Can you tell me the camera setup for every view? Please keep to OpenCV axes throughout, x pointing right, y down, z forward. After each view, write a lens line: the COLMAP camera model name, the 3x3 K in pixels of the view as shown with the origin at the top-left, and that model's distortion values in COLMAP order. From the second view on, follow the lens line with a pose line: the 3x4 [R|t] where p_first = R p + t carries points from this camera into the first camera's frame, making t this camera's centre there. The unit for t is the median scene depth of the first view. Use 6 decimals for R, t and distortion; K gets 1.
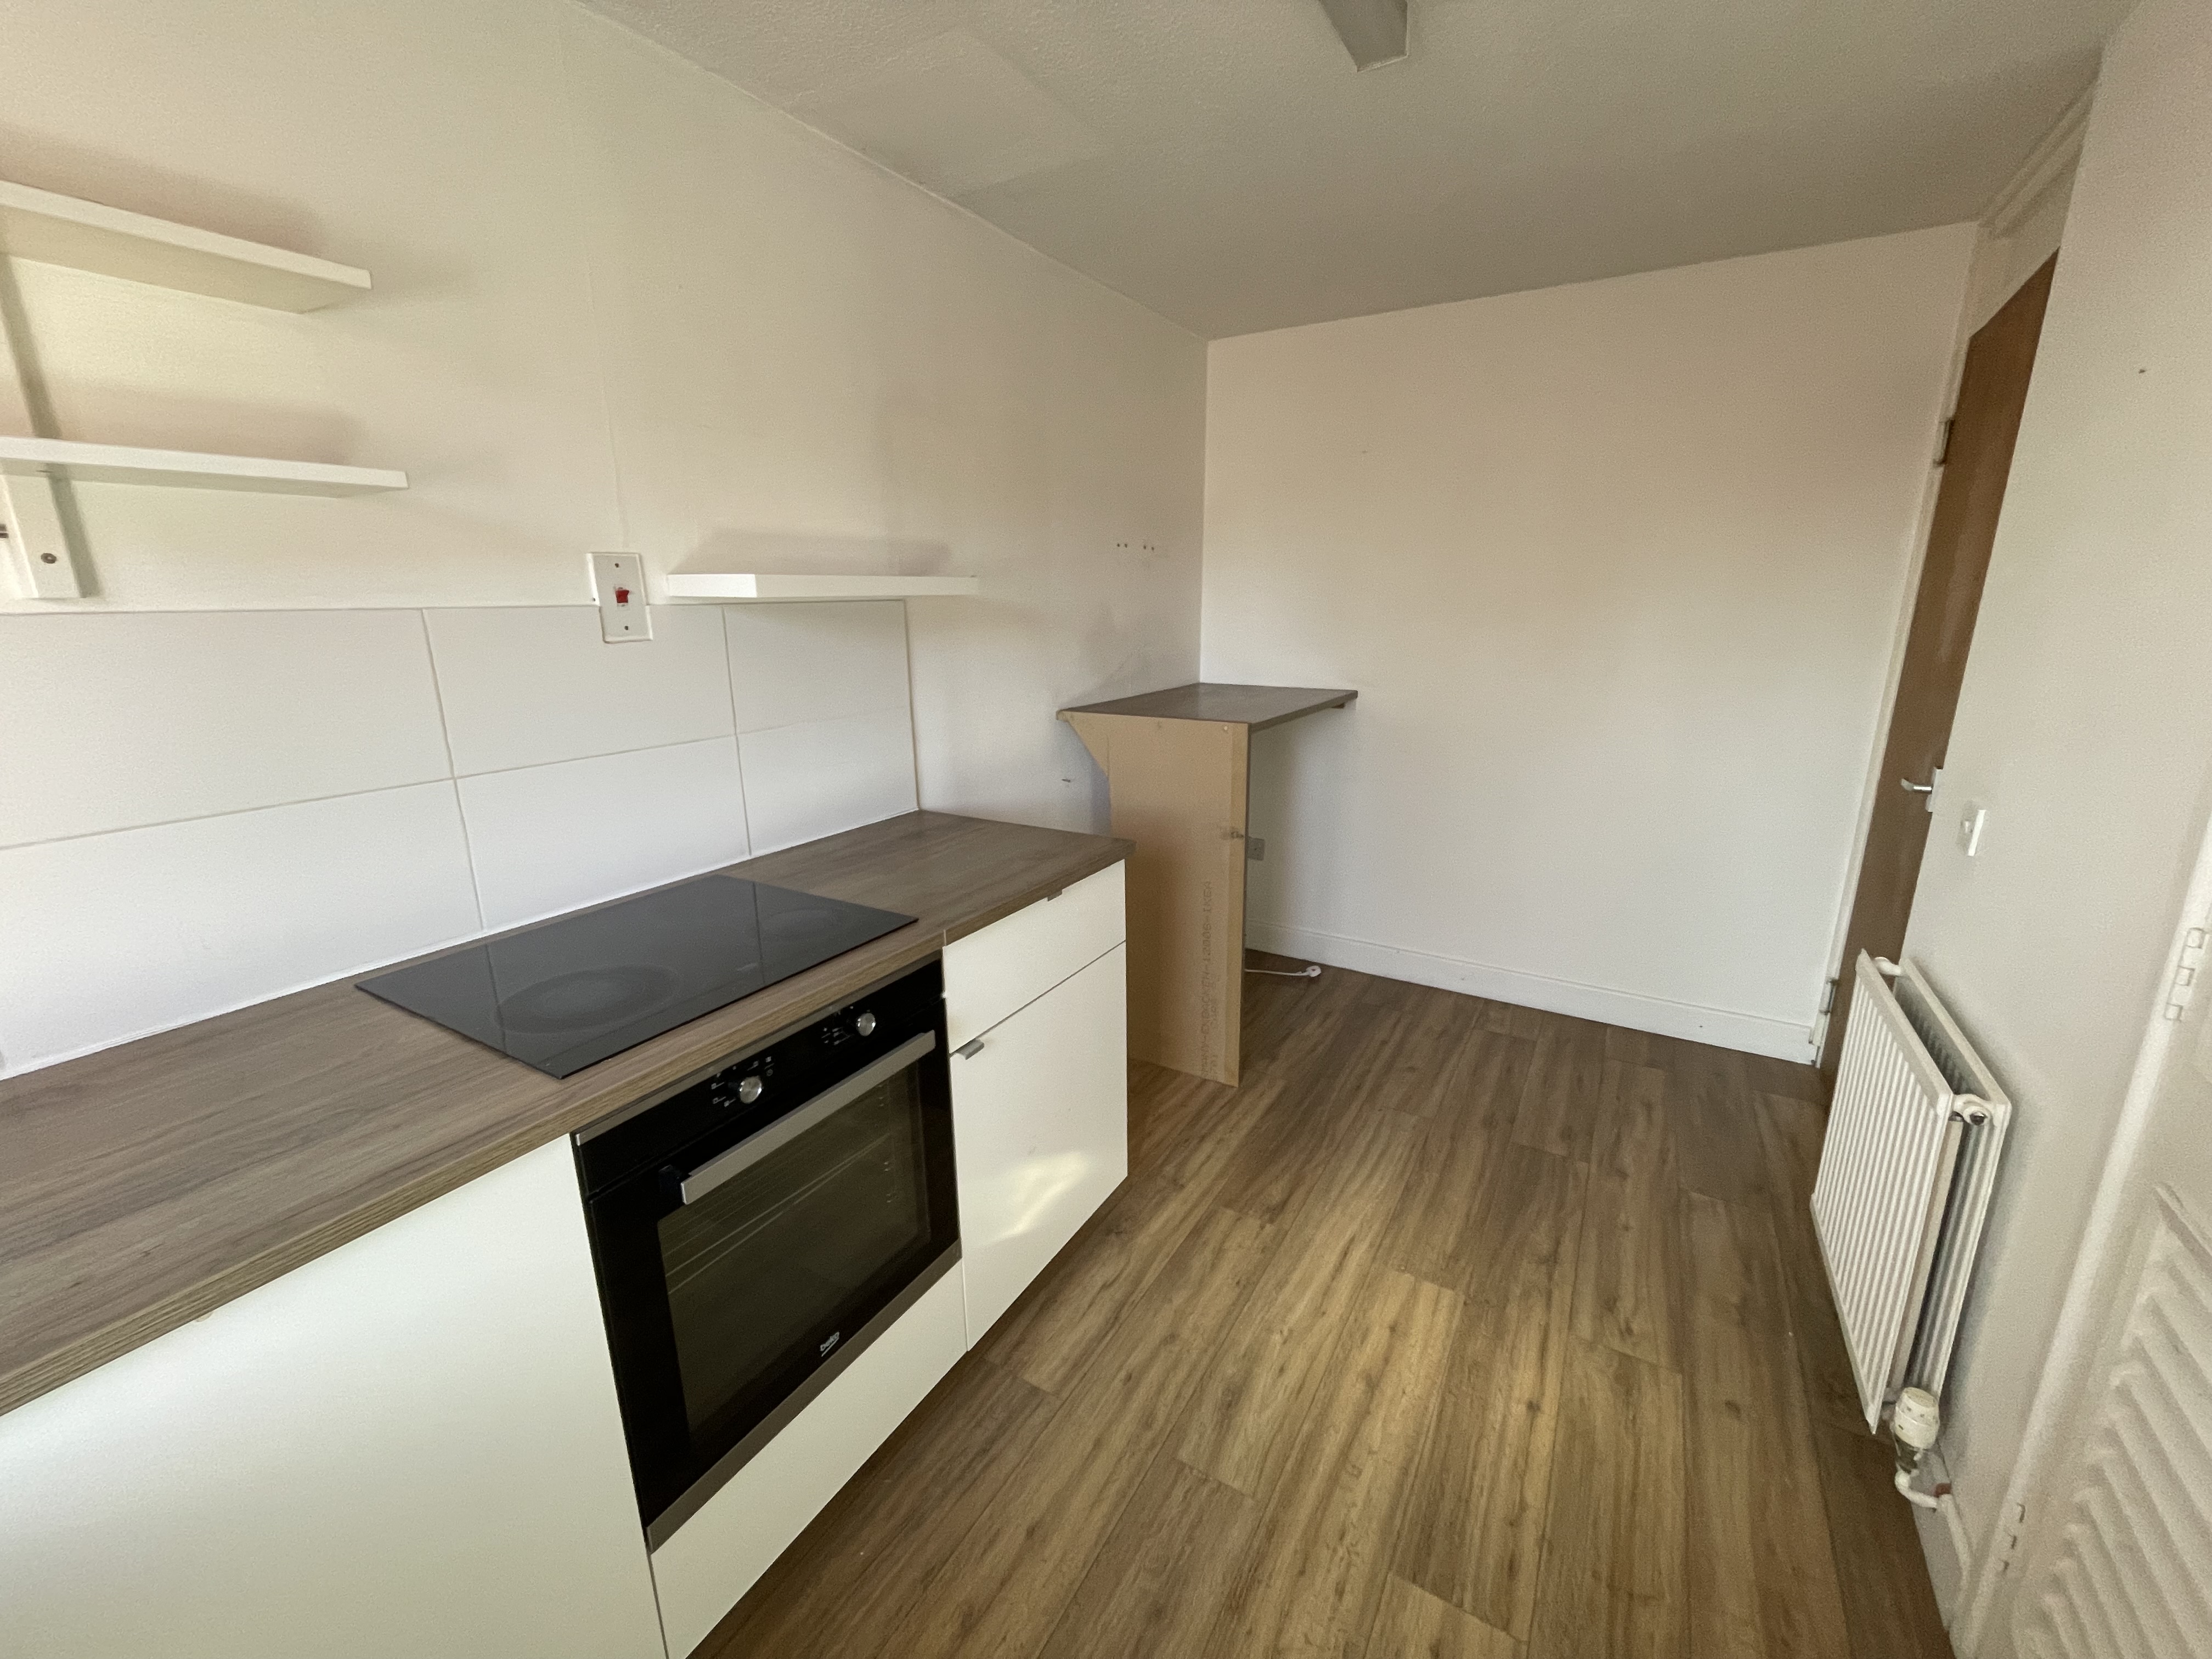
lens RADIAL K [[905.9, 0, 1102.3], [0, 905.9, 827.4], [0, 0, 1]] dist [0.000937, -0.000212]
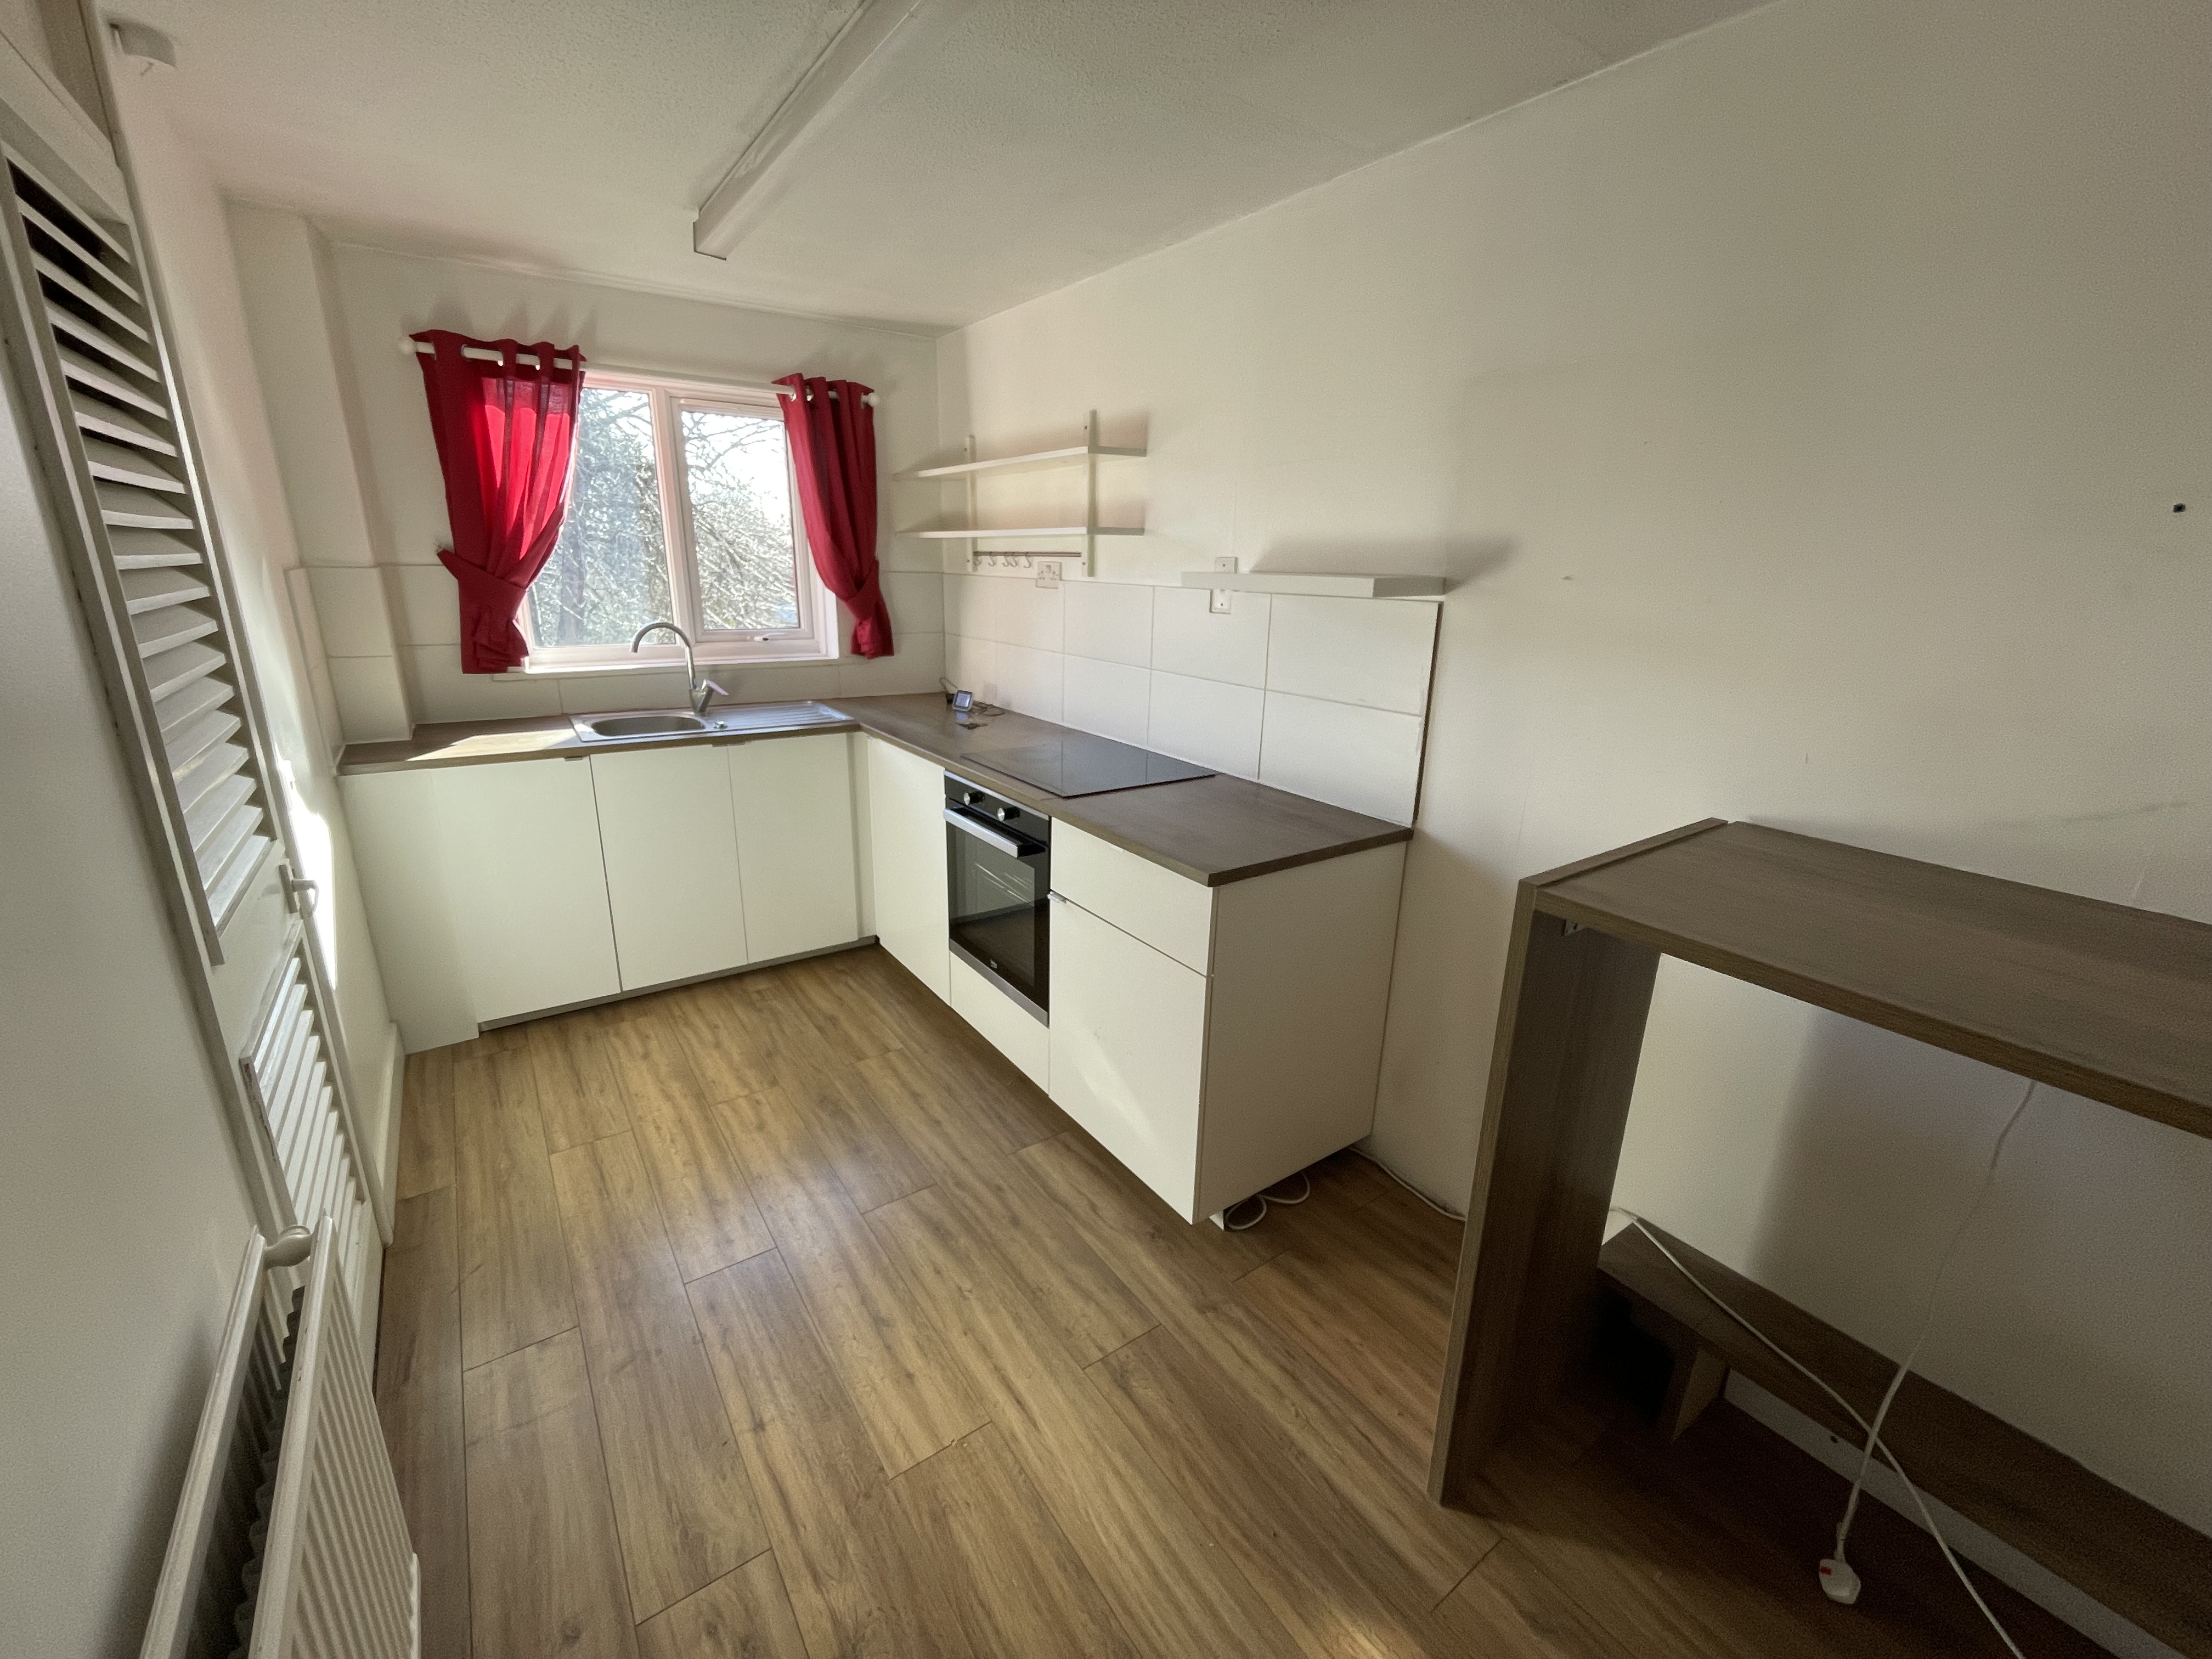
lens RADIAL K [[905.9, 0, 1102.3], [0, 905.9, 827.4], [0, 0, 1]] dist [0.000937, -0.000212]
pose [[-0.408208, 0.254774, -0.876616, 0.897725], [-0.247640, 0.893355, 0.374956, -0.350947], [0.878658, 0.370145, -0.301583, 1.219268]]
